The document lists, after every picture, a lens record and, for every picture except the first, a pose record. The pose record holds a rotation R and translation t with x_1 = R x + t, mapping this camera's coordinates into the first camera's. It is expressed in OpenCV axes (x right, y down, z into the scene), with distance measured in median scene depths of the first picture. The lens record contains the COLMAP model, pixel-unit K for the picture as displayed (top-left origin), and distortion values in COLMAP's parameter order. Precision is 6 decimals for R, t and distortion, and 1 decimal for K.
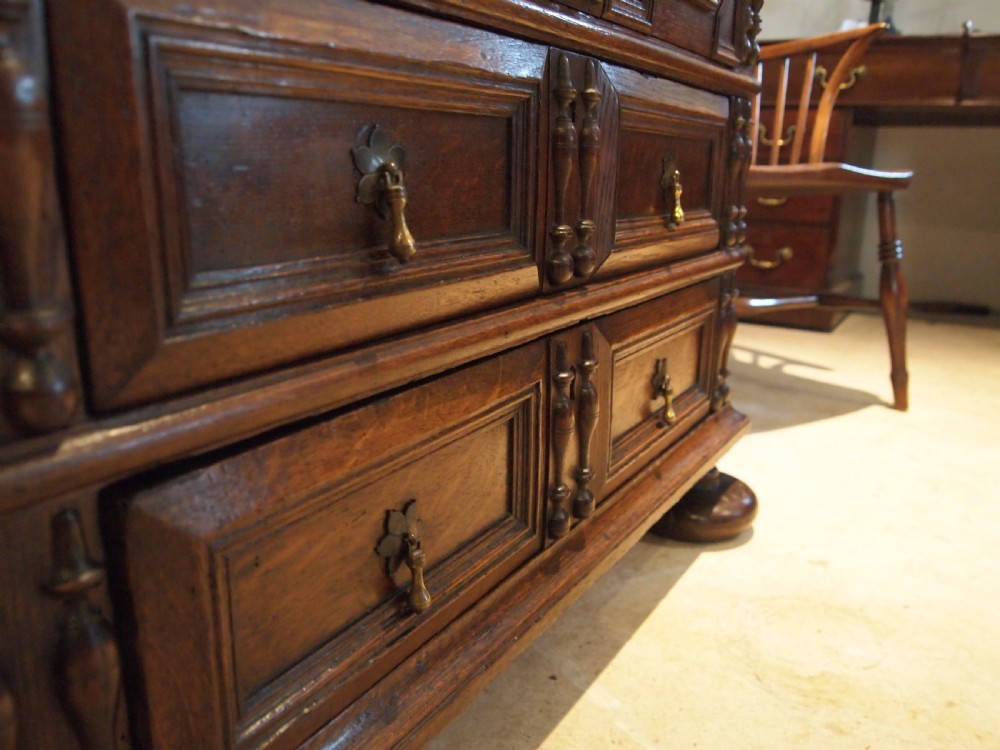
lens RADIAL K [[800.8, 0, 501.4], [0, 800.8, 383.1], [0, 0, 1]] dist [-0.040019, -0.002618]
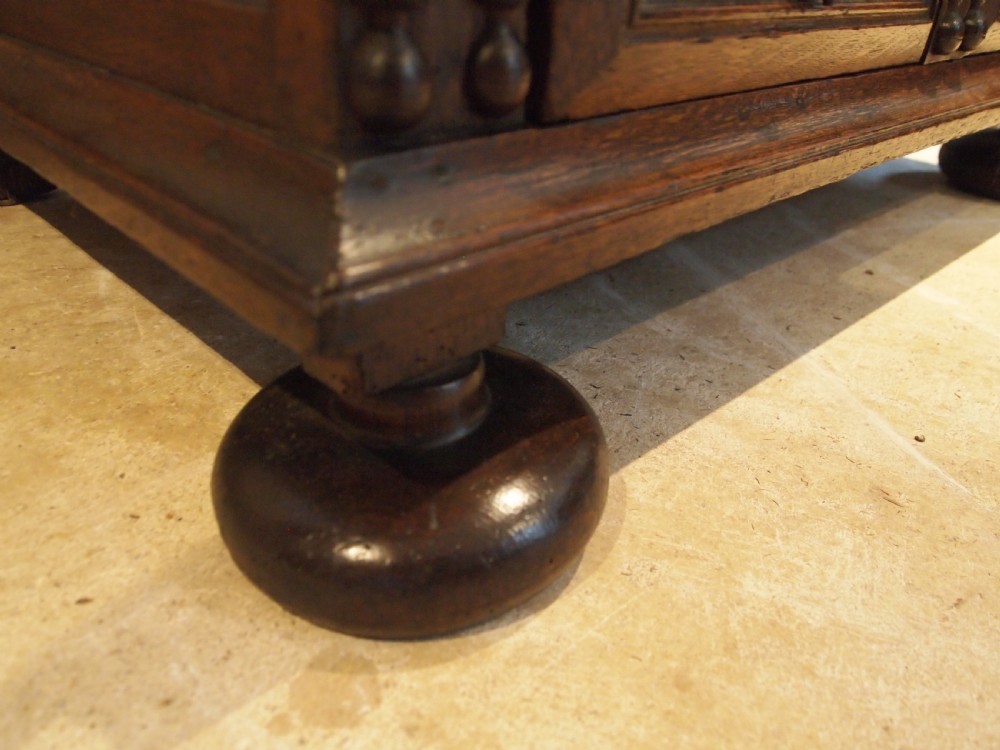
lens RADIAL K [[800.8, 0, 501.4], [0, 800.8, 383.1], [0, 0, 1]] dist [-0.040019, -0.002618]
pose [[0.970985, 0.144885, -0.190255, -0.154716], [-0.094553, 0.963344, 0.251056, 0.352432], [0.219655, -0.225782, 0.949091, 0.108565]]
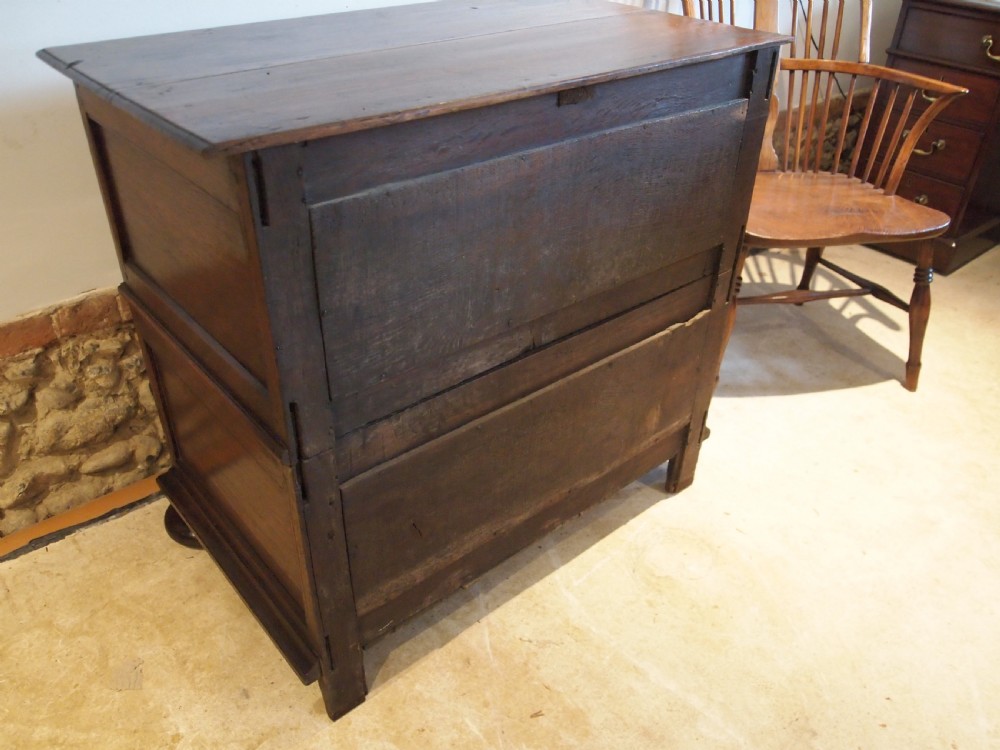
lens RADIAL K [[810.6, 0, 501.0], [0, 810.6, 381.7], [0, 0, 1]] dist [-0.042754, -0.000309]
pose [[0.943702, 0.183427, -0.275285, 0.562156], [-0.085008, 0.938710, 0.334063, -0.906392], [0.319689, -0.291854, 0.901454, -1.040434]]
